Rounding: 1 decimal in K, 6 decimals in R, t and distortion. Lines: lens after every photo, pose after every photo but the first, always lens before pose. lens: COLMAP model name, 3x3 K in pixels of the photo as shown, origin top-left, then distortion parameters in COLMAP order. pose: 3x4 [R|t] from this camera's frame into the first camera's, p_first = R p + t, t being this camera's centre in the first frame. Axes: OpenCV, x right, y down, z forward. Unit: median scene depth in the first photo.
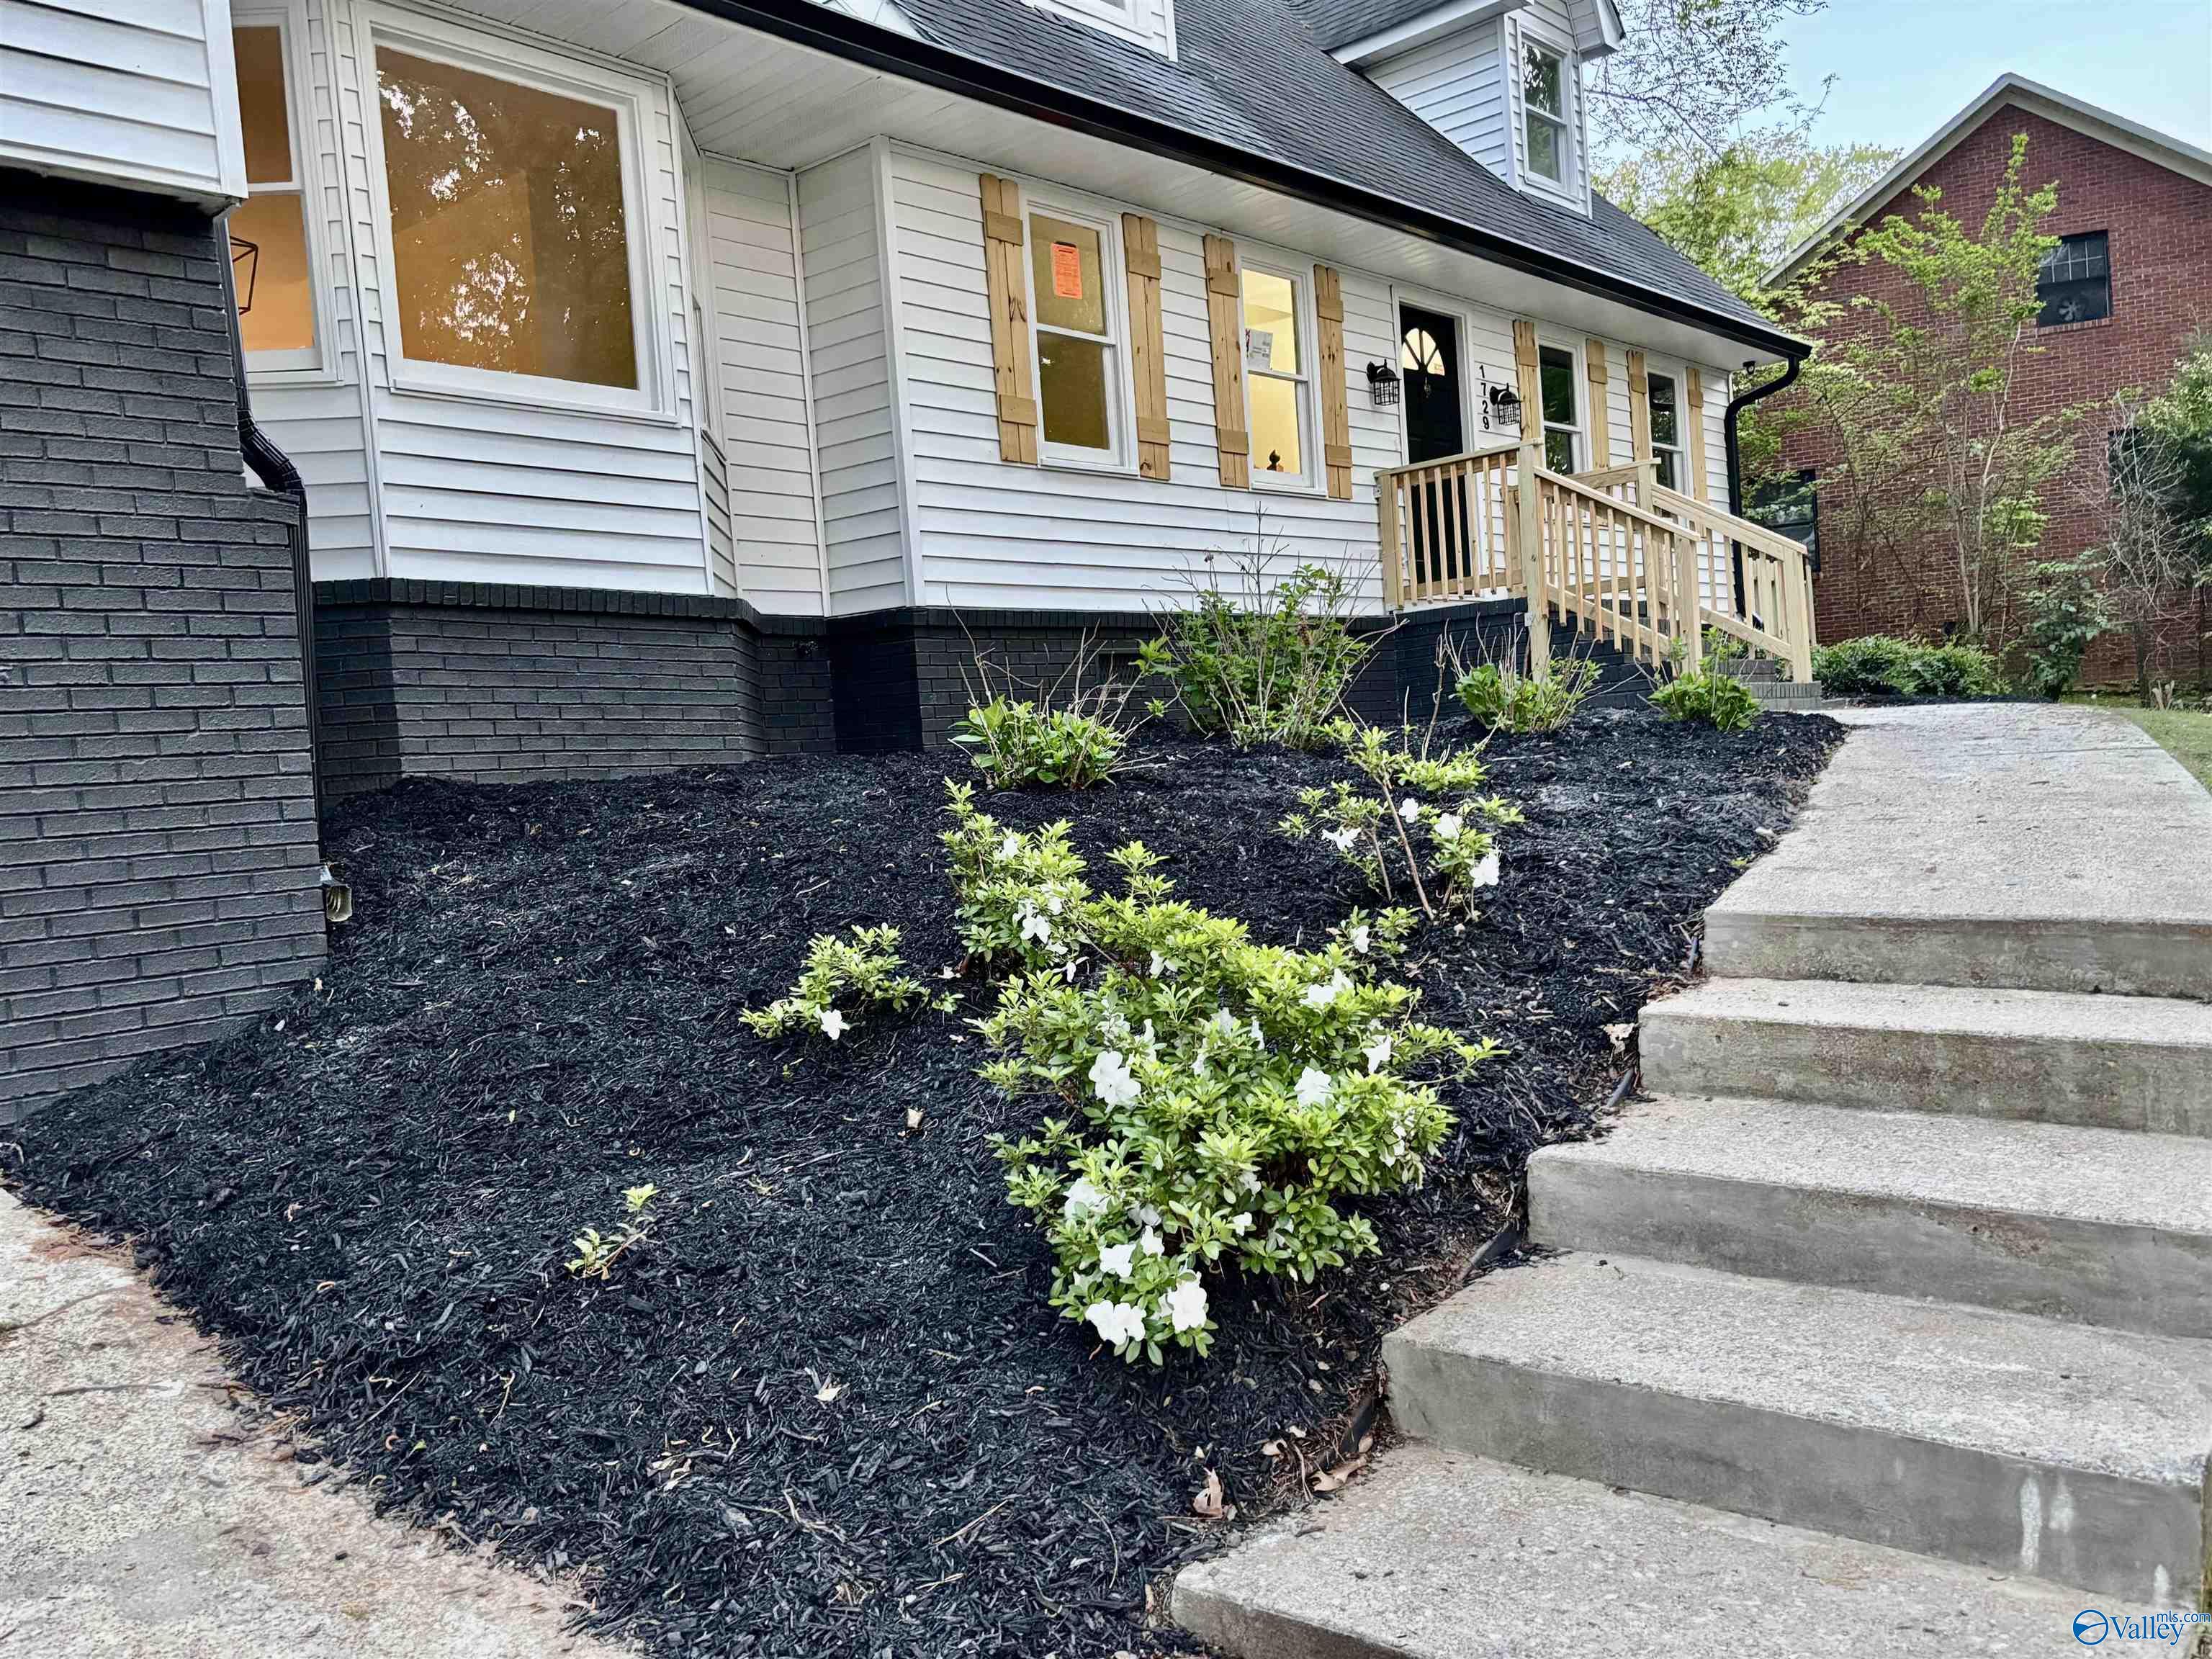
lens RADIAL K [[1845.6, 0, 1112.1], [0, 1845.6, 837.4], [0, 0, 1]] dist [0.033880, -0.011773]
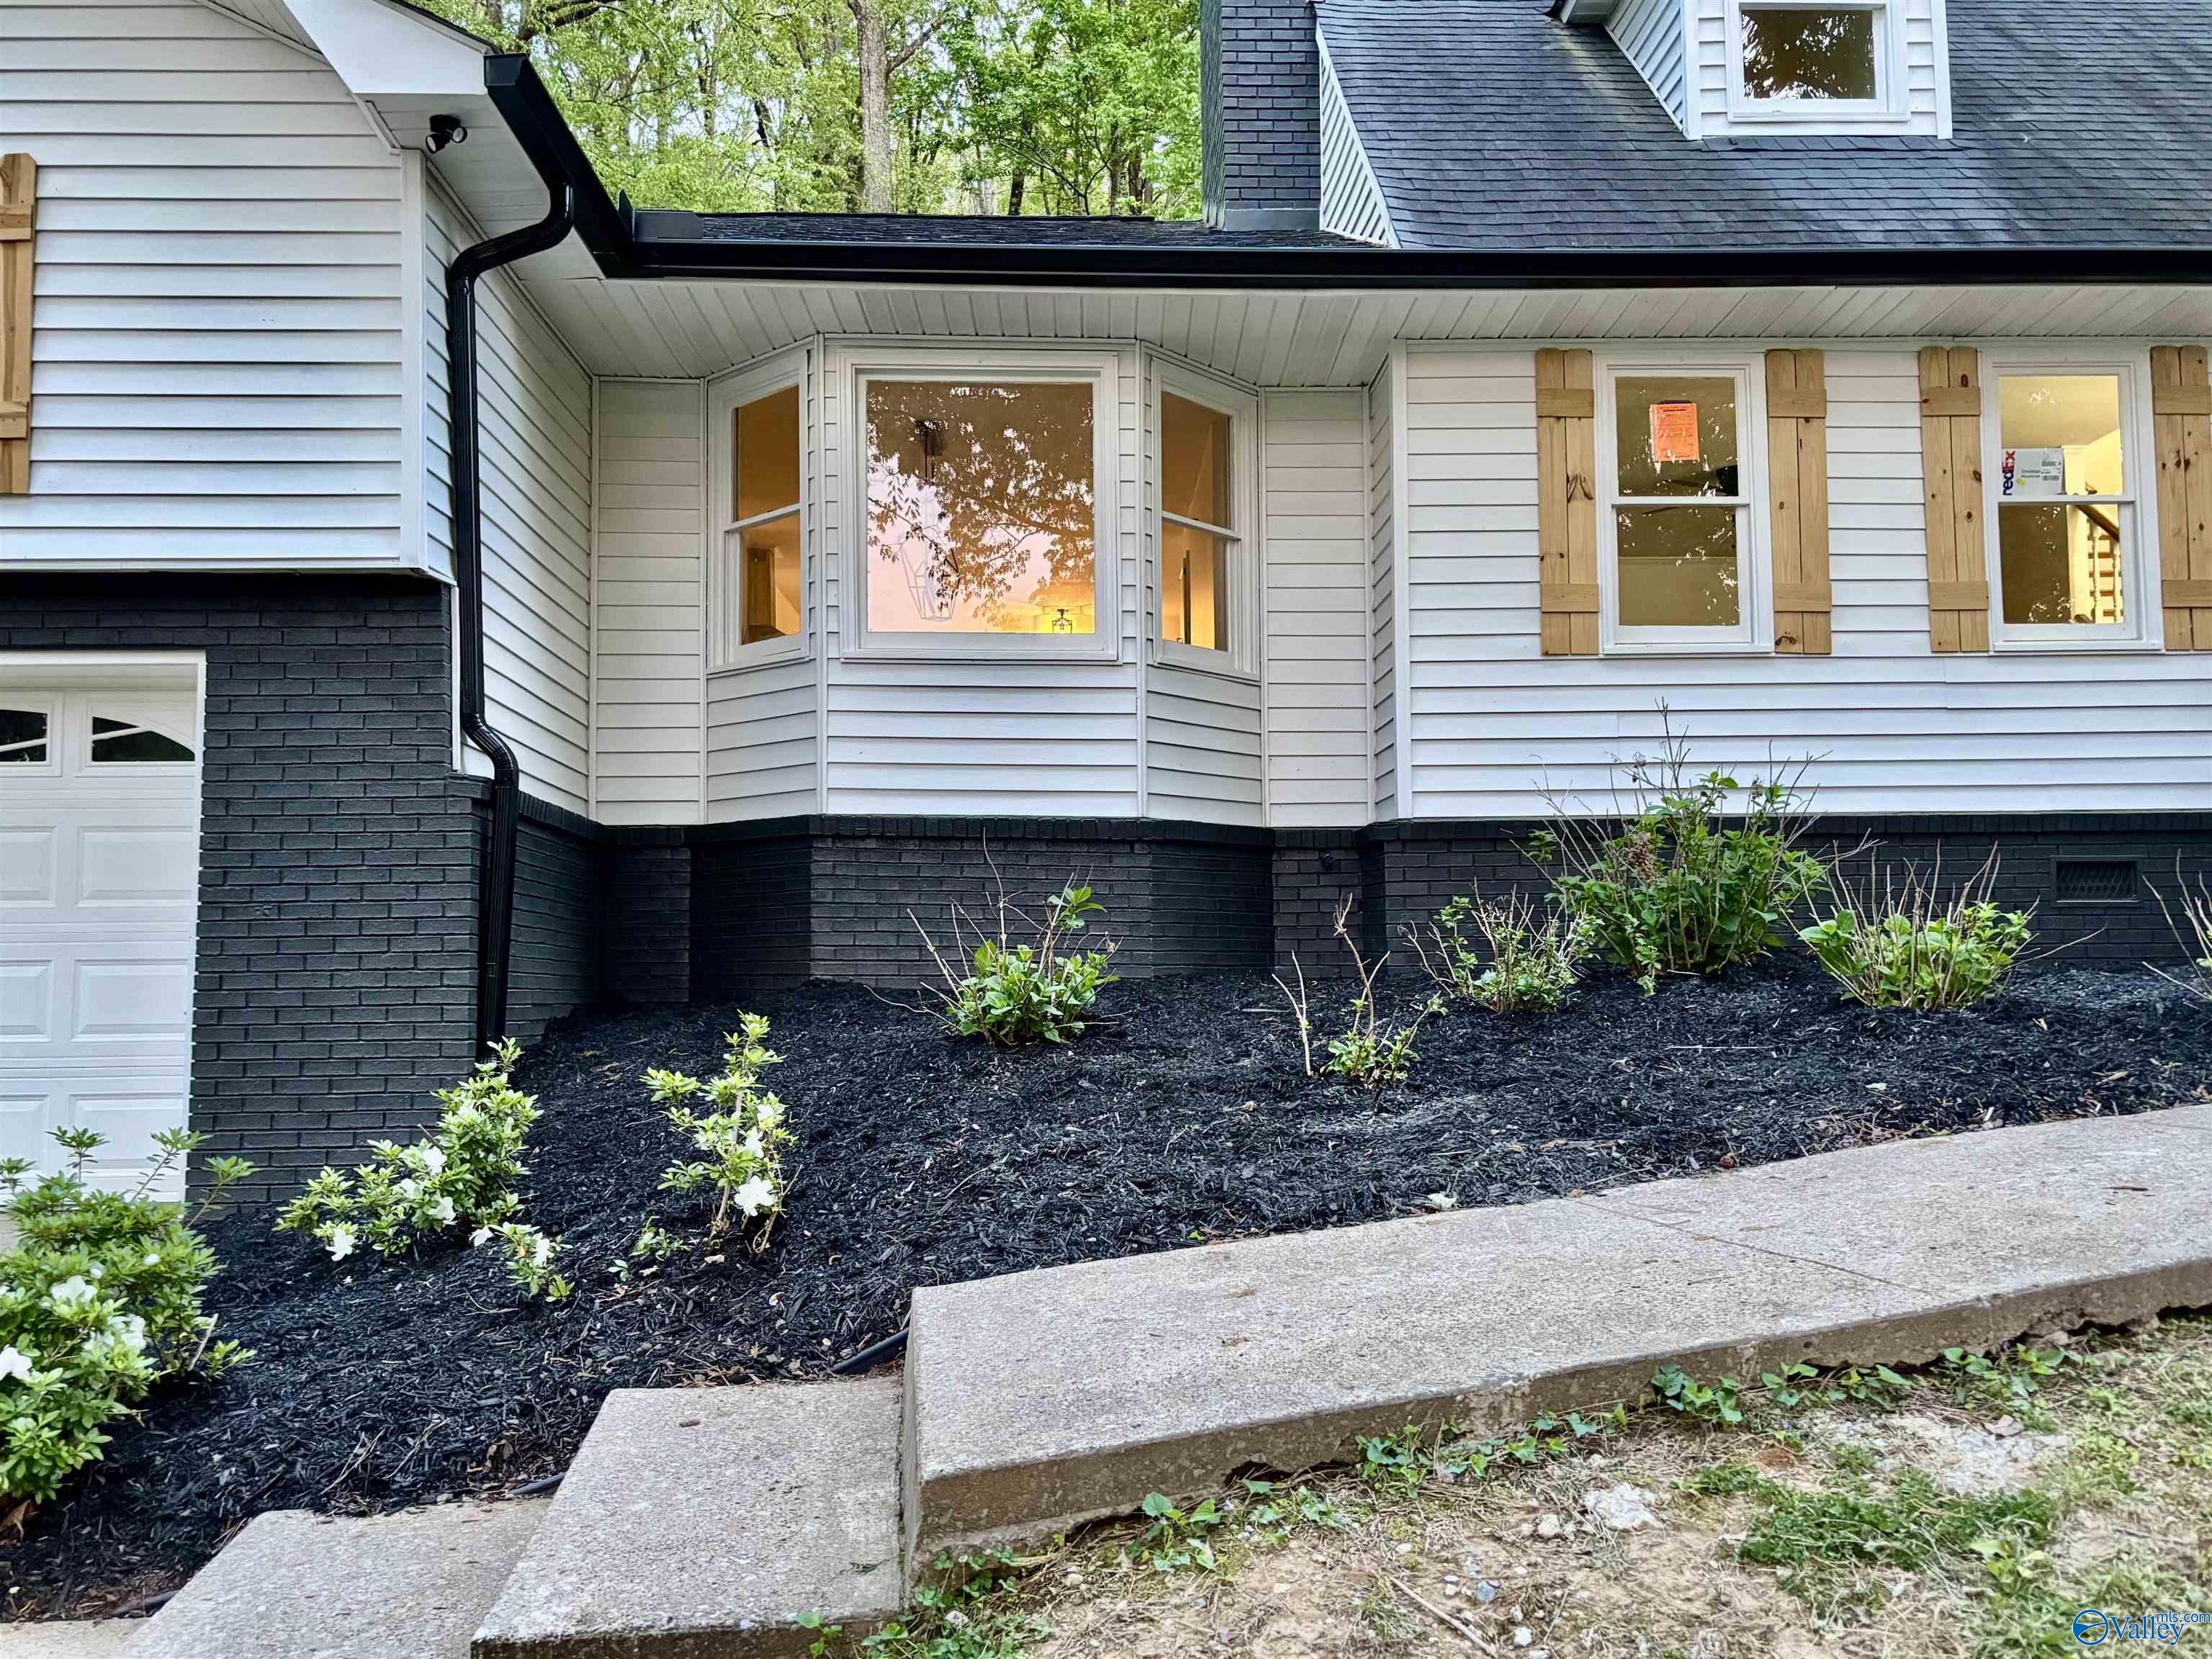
lens RADIAL K [[1845.6, 0, 1112.1], [0, 1845.6, 837.4], [0, 0, 1]] dist [0.033880, -0.011773]
pose [[0.691168, 0.002446, -0.722690, 0.479450], [-0.060607, 0.996668, -0.054589, -0.055056], [0.720148, 0.081530, 0.689014, 0.241298]]
